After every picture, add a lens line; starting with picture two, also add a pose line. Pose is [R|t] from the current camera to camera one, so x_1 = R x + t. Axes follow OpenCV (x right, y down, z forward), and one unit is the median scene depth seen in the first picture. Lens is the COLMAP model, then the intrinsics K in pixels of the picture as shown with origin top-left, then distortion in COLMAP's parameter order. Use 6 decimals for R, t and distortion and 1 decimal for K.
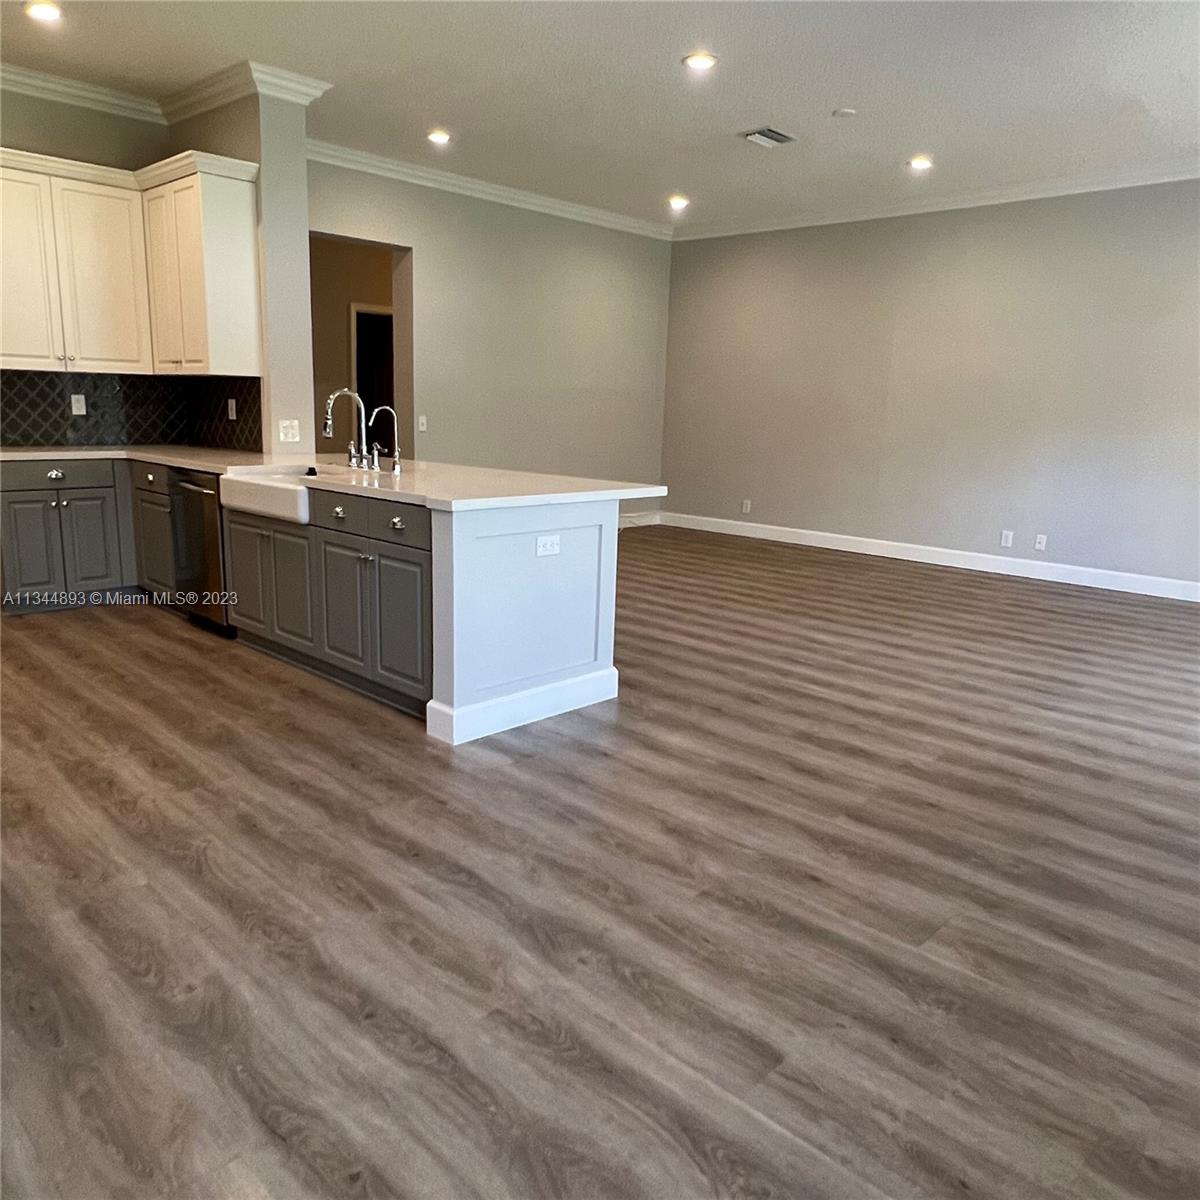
lens RADIAL K [[939.6, 0, 611.4], [0, 939.6, 600.4], [0, 0, 1]] dist [0.003990, -0.003286]
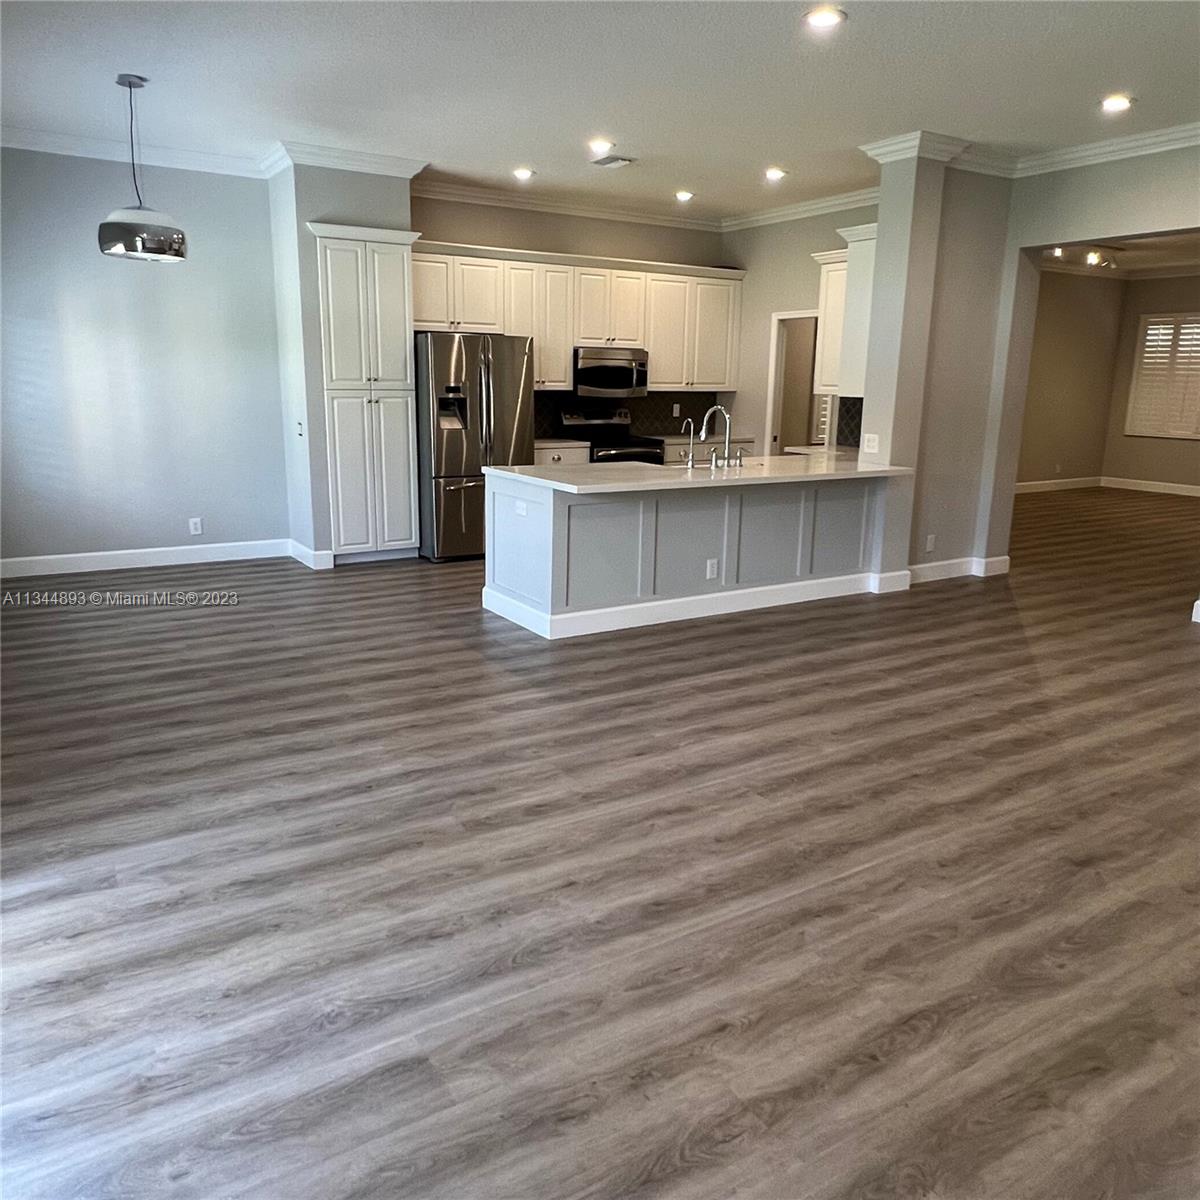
lens RADIAL K [[939.6, 0, 611.4], [0, 939.6, 600.4], [0, 0, 1]] dist [0.003990, -0.003286]
pose [[-0.243542, 0.208204, -0.947279, 1.352523], [-0.211643, 0.941742, 0.261400, -0.344910], [0.946517, 0.264147, -0.185289, 1.434403]]
